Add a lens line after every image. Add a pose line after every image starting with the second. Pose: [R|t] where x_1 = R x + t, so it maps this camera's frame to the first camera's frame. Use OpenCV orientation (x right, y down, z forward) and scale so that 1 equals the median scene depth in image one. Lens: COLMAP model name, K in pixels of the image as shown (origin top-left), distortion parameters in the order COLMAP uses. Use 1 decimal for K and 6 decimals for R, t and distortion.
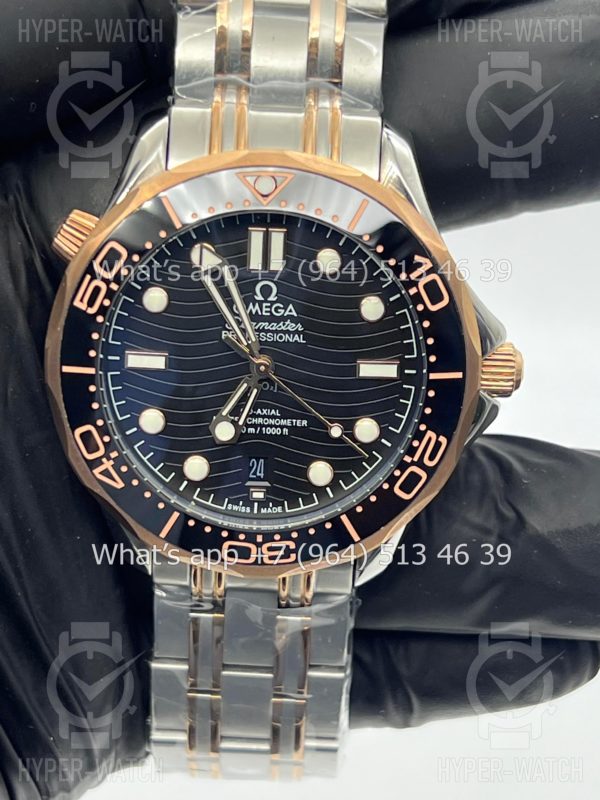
lens RADIAL K [[1874.3, 0, 284.4], [0, 1874.3, 363.7], [0, 0, 1]] dist [0.169797, 0.000000]
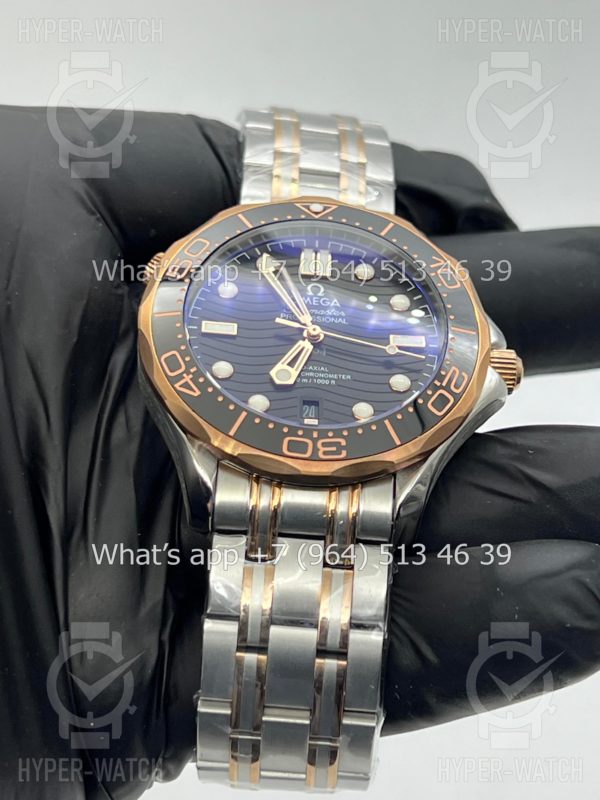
lens RADIAL K [[1874.3, 0, 295.6], [0, 1874.3, 330.4], [0, 0, 1]] dist [0.169797, 0.000000]
pose [[0.996526, 0.045695, 0.069626, -0.109579], [0.021818, 0.663587, -0.747781, 0.920725], [-0.080373, 0.746702, 0.660285, 0.186993]]
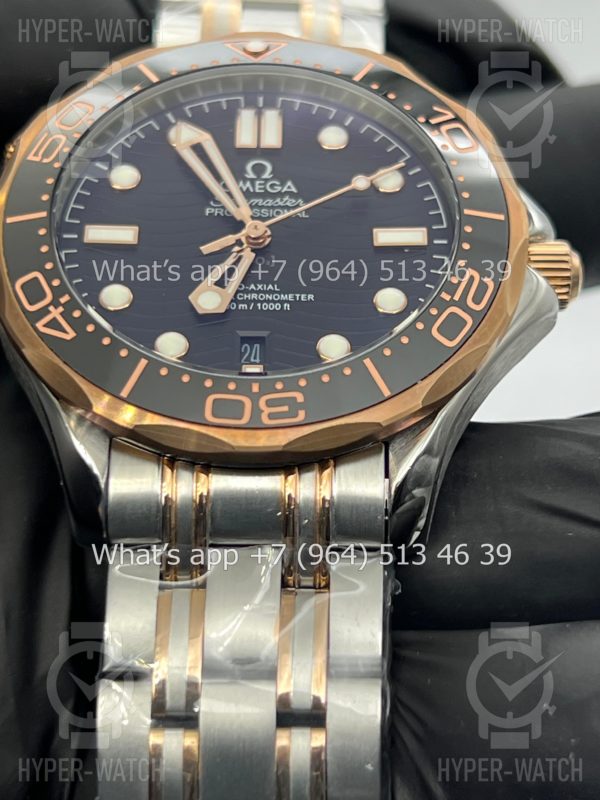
lens RADIAL K [[1874.3, 0, 299.8], [0, 1874.3, 392.0], [0, 0, 1]] dist [0.169797, 0.000000]
pose [[0.999491, -0.017701, 0.026558, -0.015518], [0.031339, 0.701835, -0.711650, 0.622540], [-0.006042, 0.712120, 0.702032, 0.483592]]
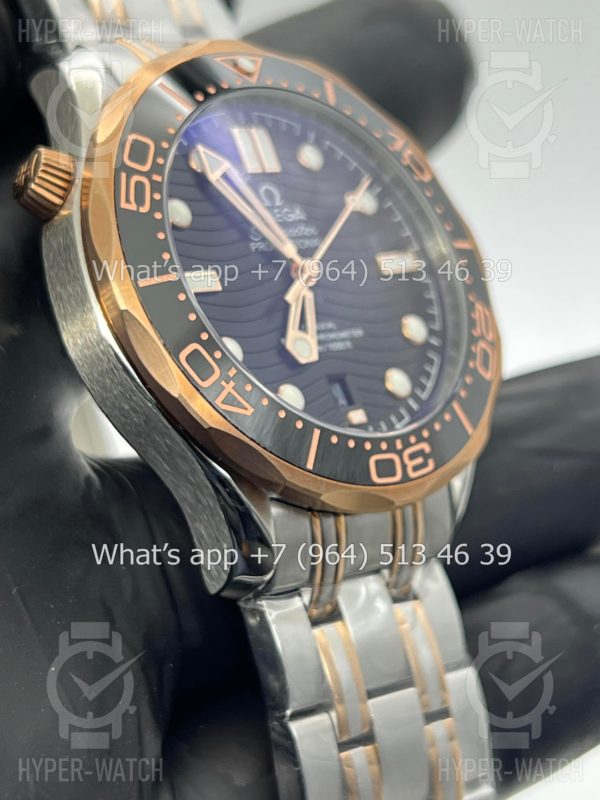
lens RADIAL K [[1874.3, 0, 301.3], [0, 1874.3, 400.3], [0, 0, 1]] dist [0.169797, 0.000000]
pose [[0.703814, -0.143867, 0.695664, -0.610080], [0.474583, 0.823907, -0.309756, 0.310816], [-0.528598, 0.548161, 0.648154, 0.484298]]
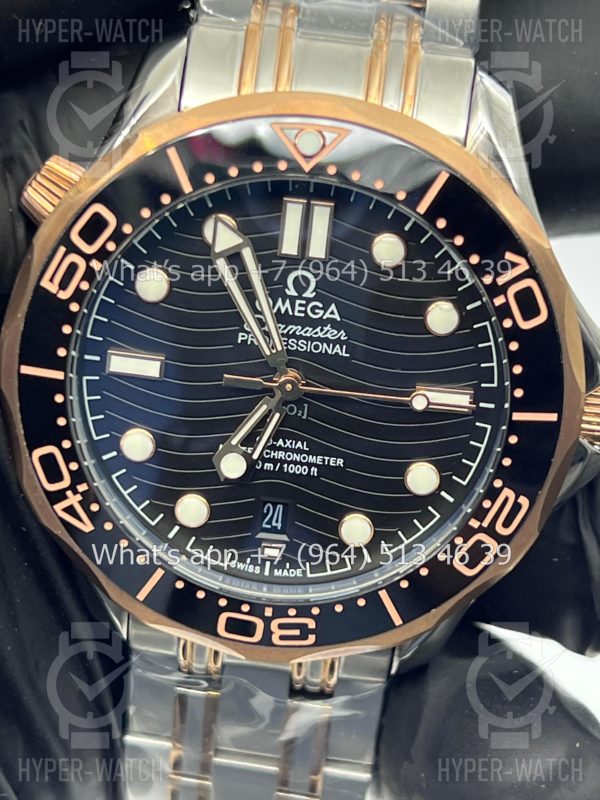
lens RADIAL K [[1874.3, 0, 292.4], [0, 1874.3, 369.8], [0, 0, 1]] dist [0.169797, 0.000000]
pose [[0.996925, 0.074024, -0.025716, 0.008368], [-0.072663, 0.996085, 0.050352, -0.041959], [0.029343, -0.048328, 0.998400, 0.255638]]
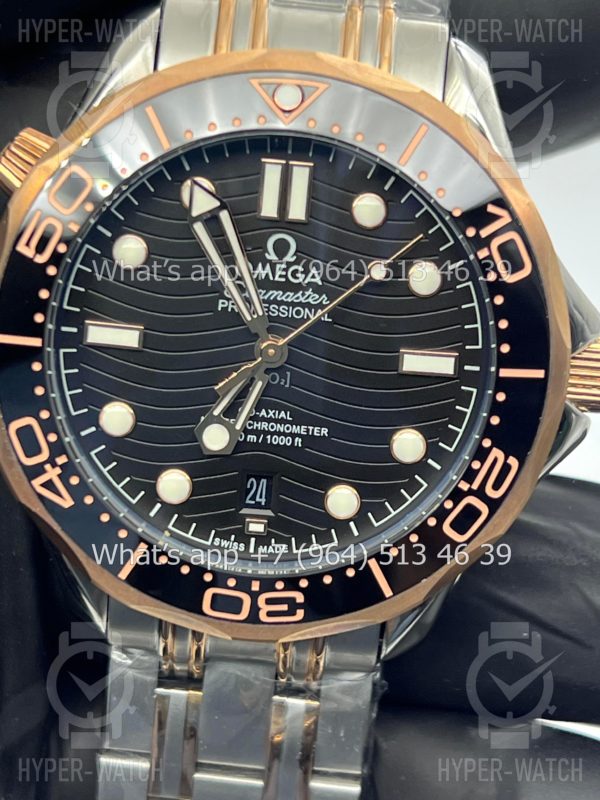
lens RADIAL K [[1874.3, 0, 299.7], [0, 1874.3, 381.8], [0, 0, 1]] dist [0.169797, 0.000000]
pose [[0.998728, 0.049624, 0.008879, -0.006530], [-0.049115, 0.997516, -0.050502, 0.050182], [-0.011363, 0.050002, 0.998685, 0.268321]]
